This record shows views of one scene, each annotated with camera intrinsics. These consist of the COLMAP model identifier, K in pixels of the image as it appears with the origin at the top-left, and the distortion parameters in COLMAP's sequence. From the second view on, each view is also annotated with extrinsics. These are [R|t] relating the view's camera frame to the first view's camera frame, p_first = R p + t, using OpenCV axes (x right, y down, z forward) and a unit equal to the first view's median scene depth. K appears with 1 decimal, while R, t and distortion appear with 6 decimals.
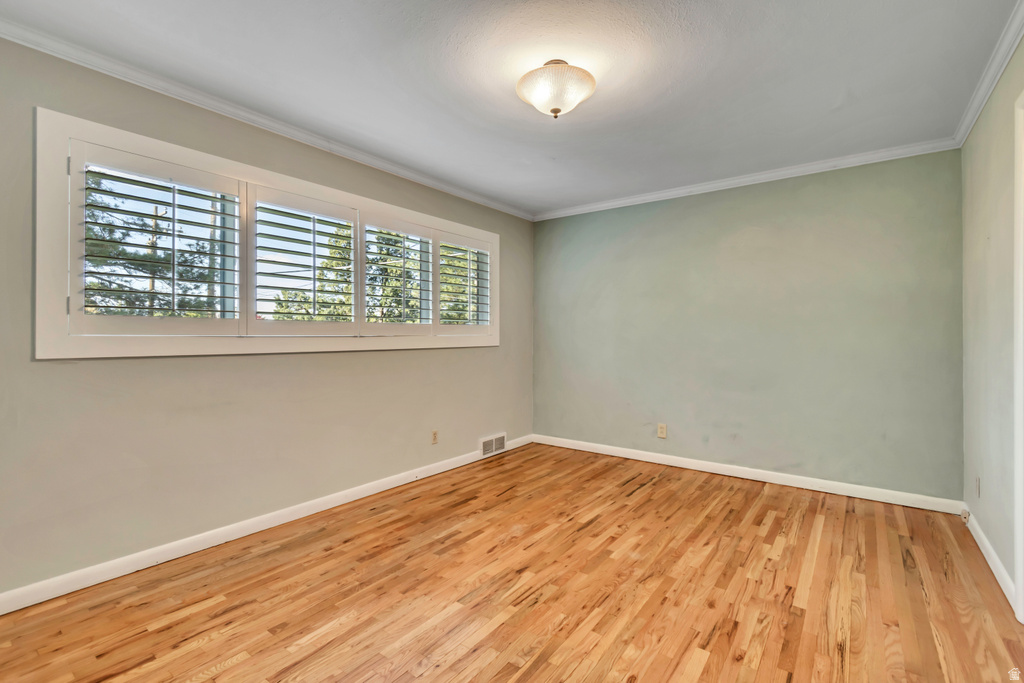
lens RADIAL K [[457.1, 0, 513.4], [0, 457.1, 337.1], [0, 0, 1]] dist [0.003957, -0.000875]
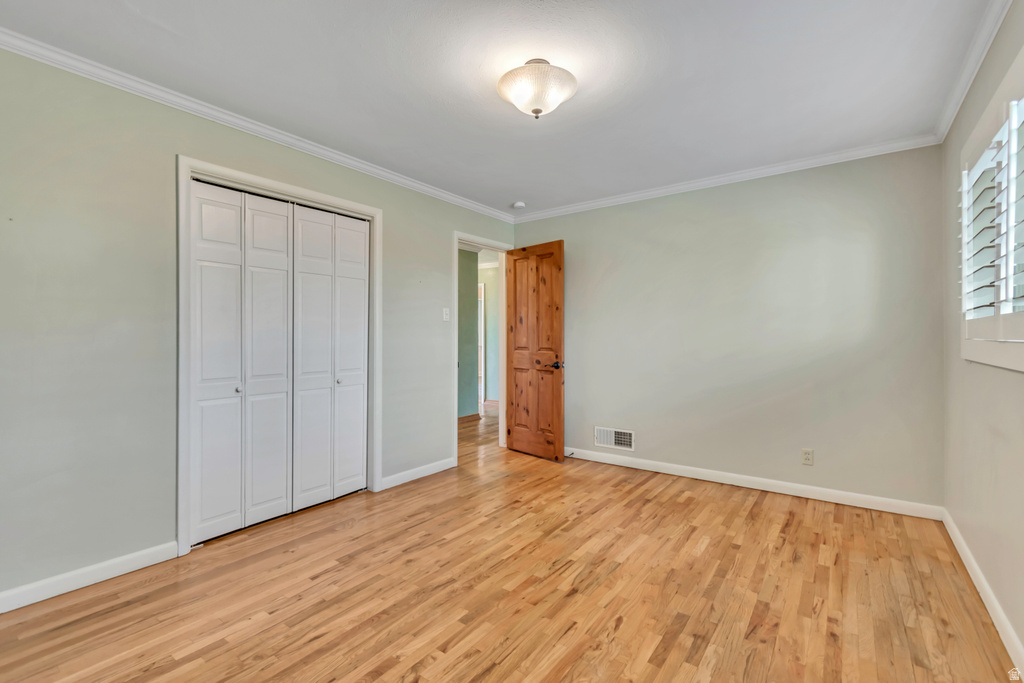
lens RADIAL K [[457.1, 0, 513.4], [0, 457.1, 337.1], [0, 0, 1]] dist [0.003957, -0.000875]
pose [[-0.999961, -0.002059, -0.008549, 0.152198], [-0.002117, 0.999975, 0.006762, -0.012510], [0.008535, 0.006780, -0.999941, 1.995052]]
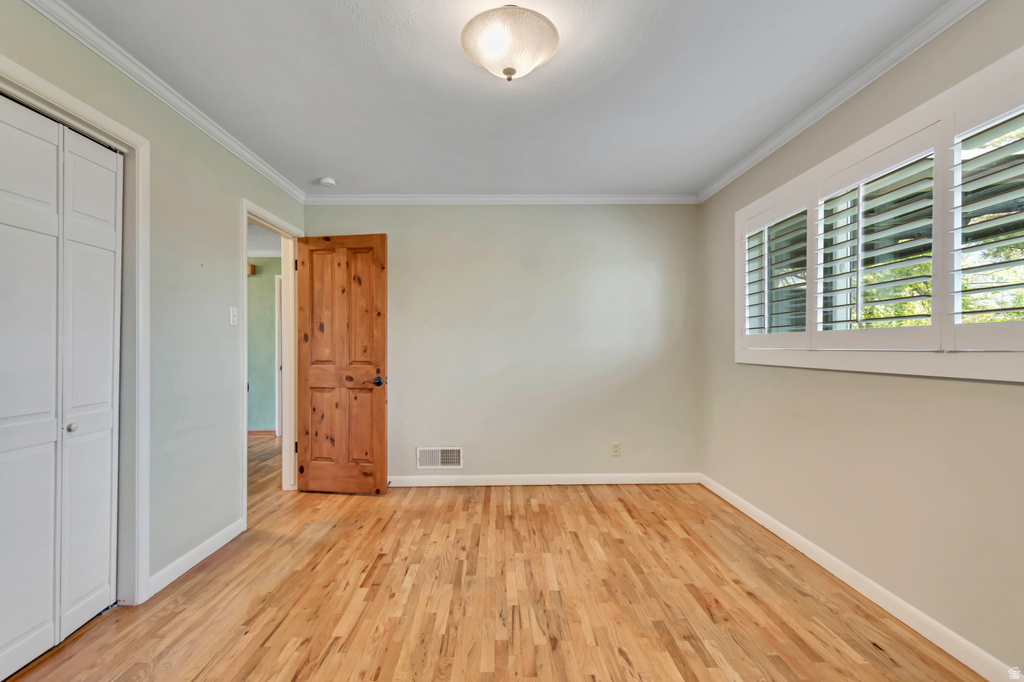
lens RADIAL K [[460.8, 0, 507.3], [0, 460.8, 347.8], [0, 0, 1]] dist [0.005247, 0.000013]
pose [[-0.790676, 0.000169, -0.612235, 0.598141], [-0.002650, 0.999990, 0.003700, -0.008059], [0.612229, 0.004548, -0.790668, 1.647737]]
